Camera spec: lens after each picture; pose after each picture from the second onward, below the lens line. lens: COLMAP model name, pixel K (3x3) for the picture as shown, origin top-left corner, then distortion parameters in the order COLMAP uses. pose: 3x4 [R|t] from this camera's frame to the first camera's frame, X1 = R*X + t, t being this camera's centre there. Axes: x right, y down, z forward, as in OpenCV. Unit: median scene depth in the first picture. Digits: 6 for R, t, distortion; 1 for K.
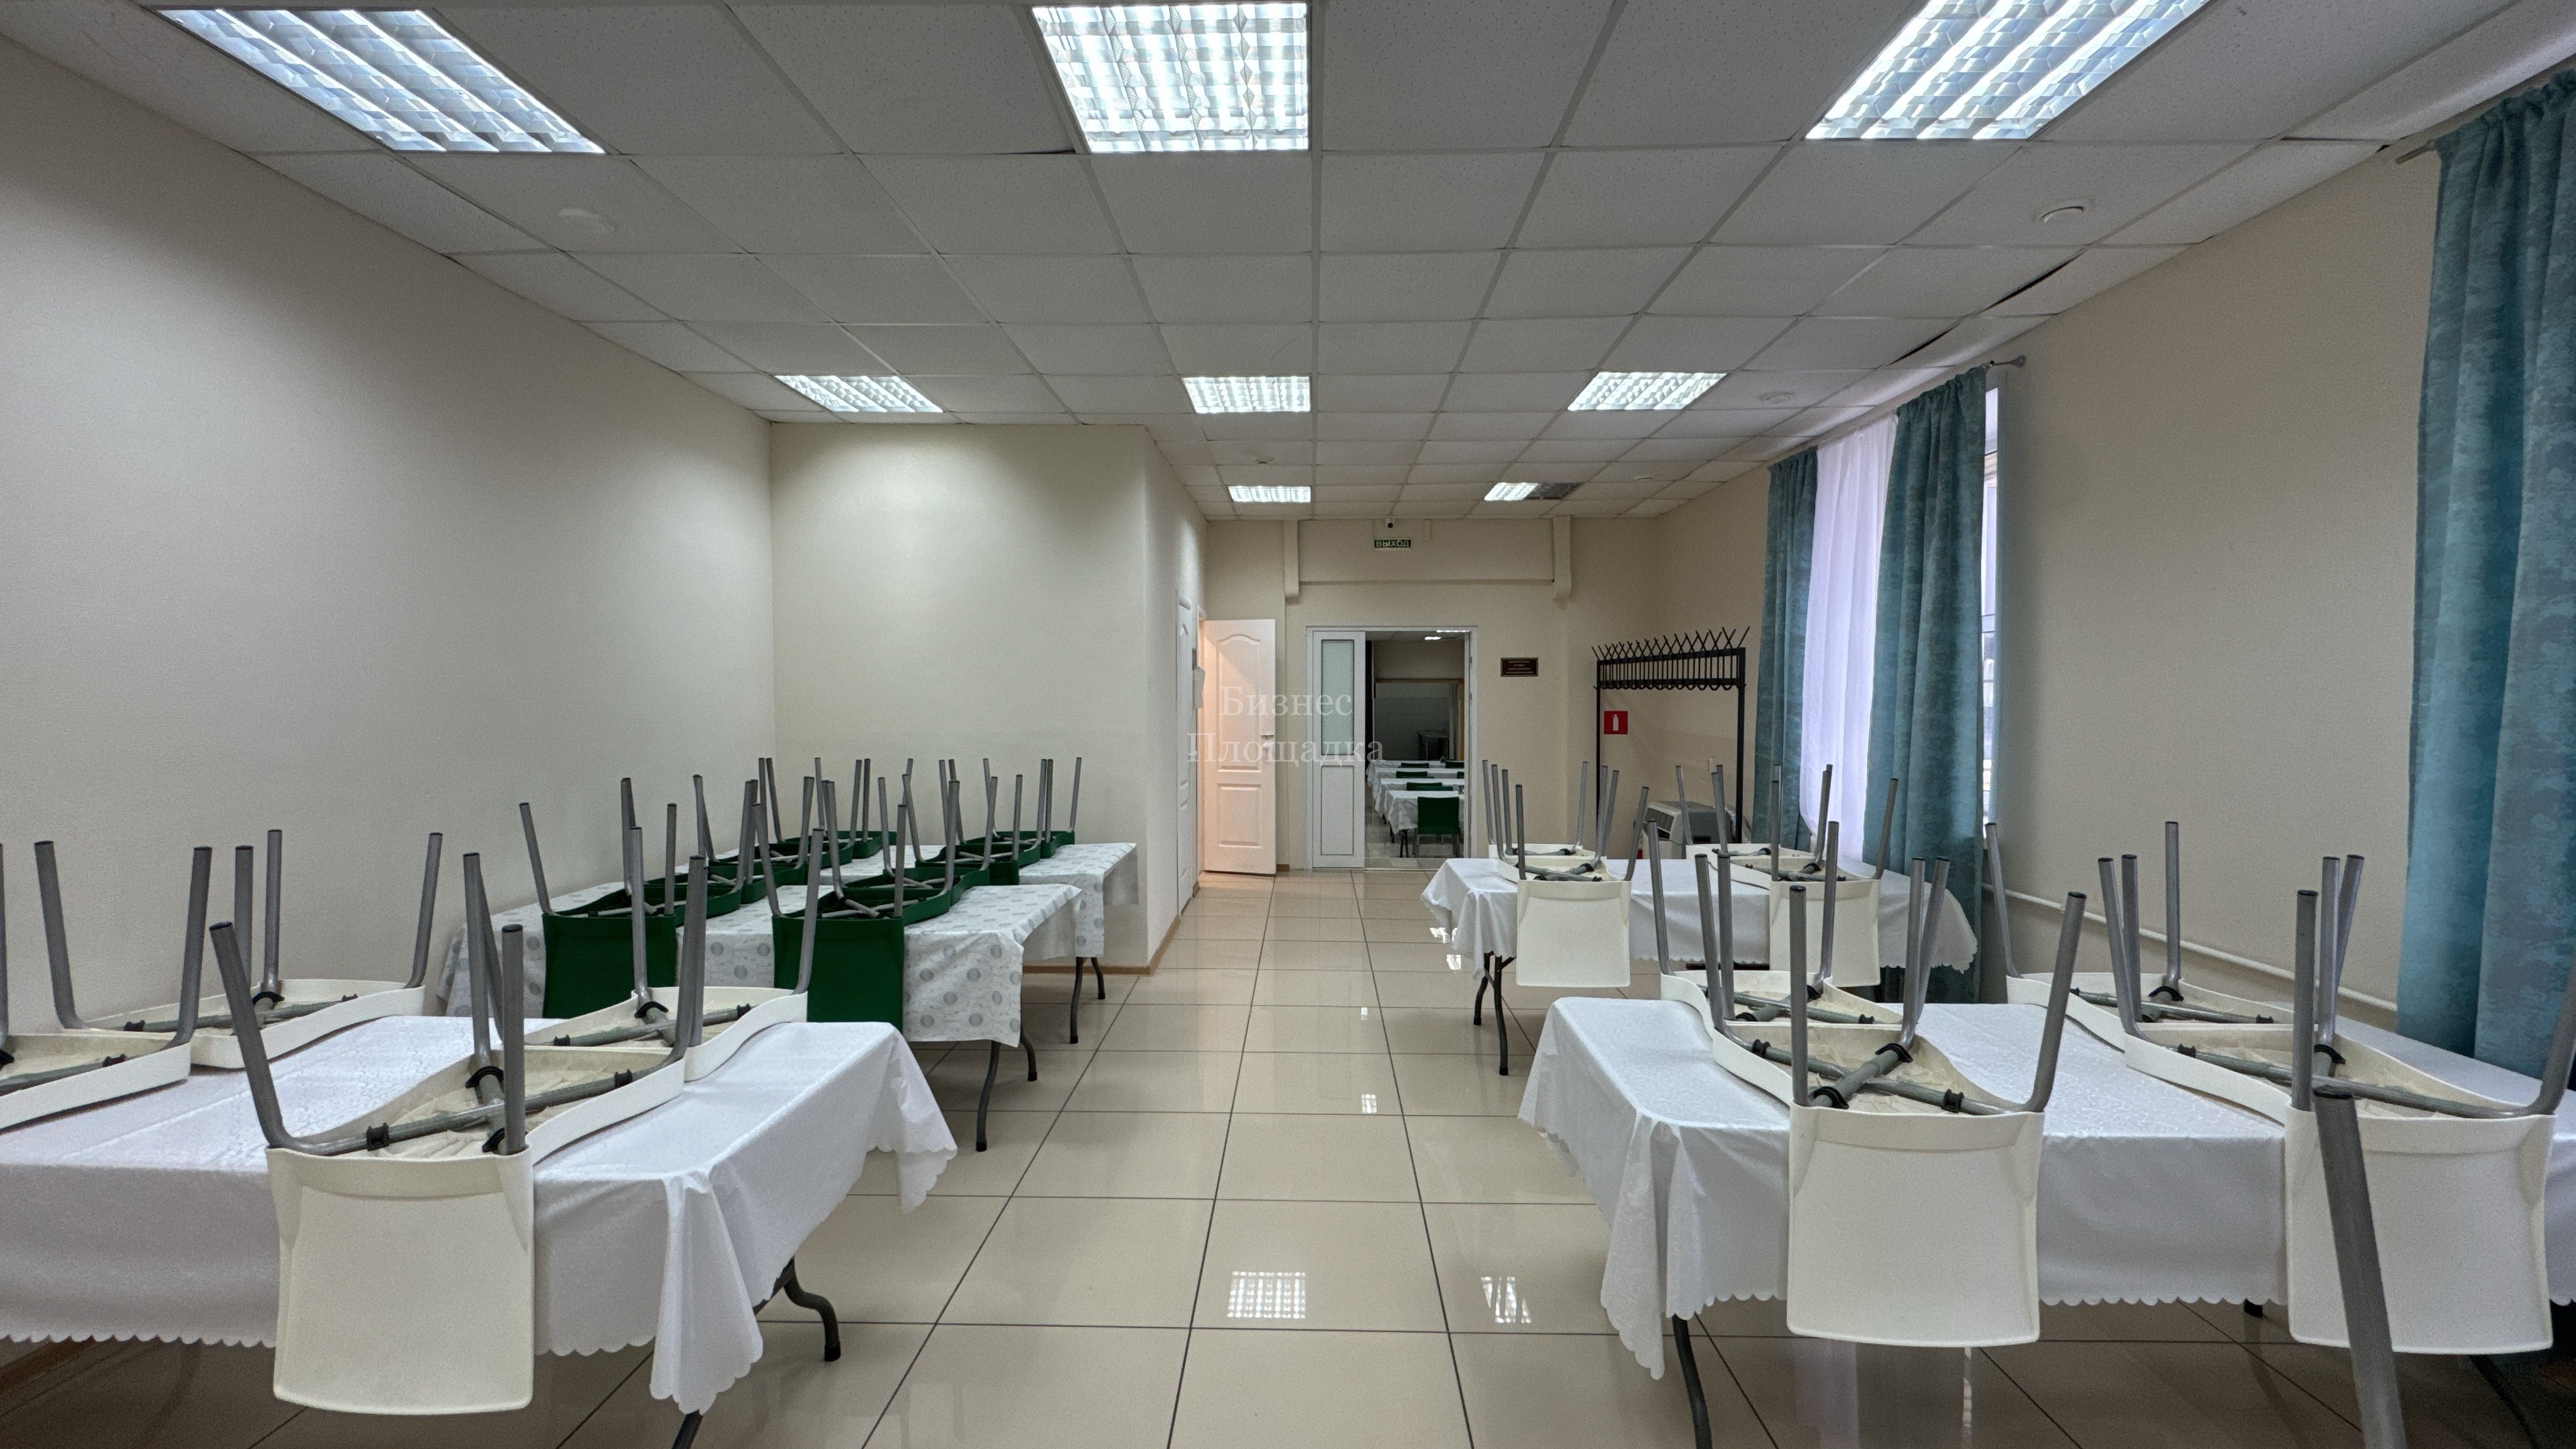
lens RADIAL K [[1025.9, 0, 1291.8], [0, 1025.9, 720.6], [0, 0, 1]] dist [-0.004039, 0.000391]
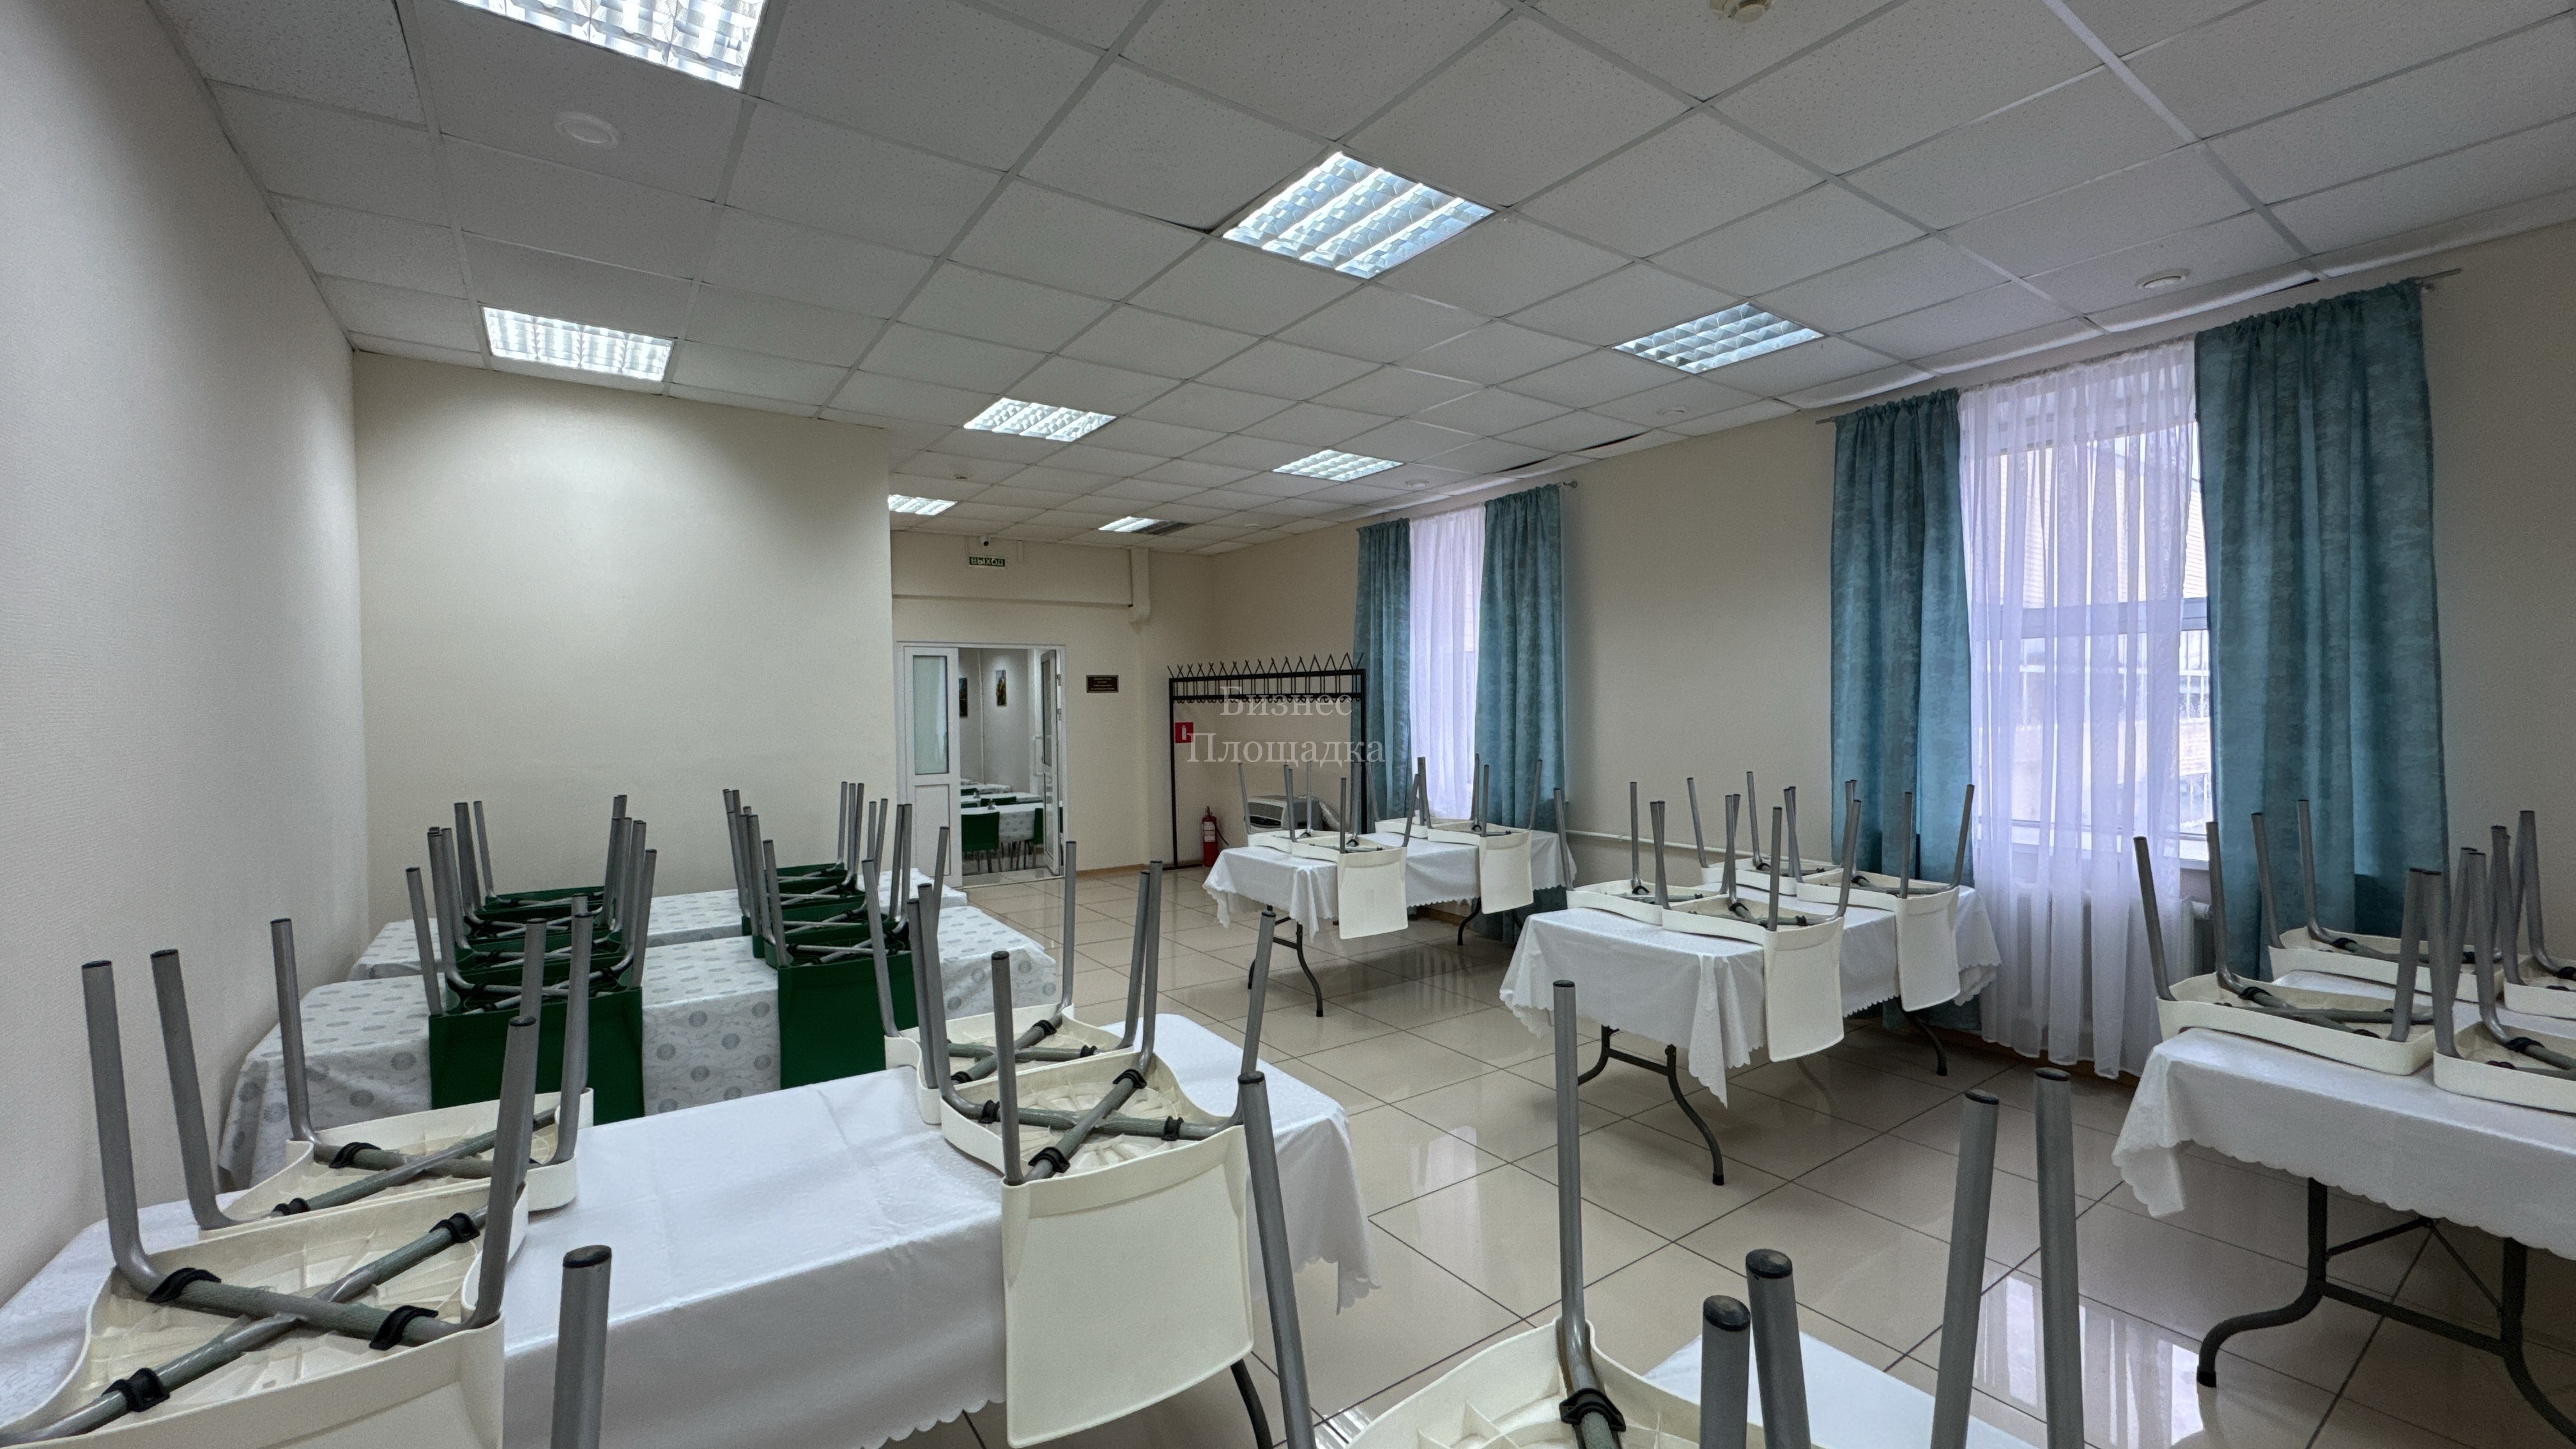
lens RADIAL K [[1025.8, 0, 1288.0], [0, 1025.8, 724.5], [0, 0, 1]] dist [0.014736, -0.016350]
pose [[0.807535, -0.021700, 0.589420, -0.384283], [0.028470, 0.999592, -0.002204, -0.001902], [-0.589132, 0.018560, 0.807824, 0.015913]]
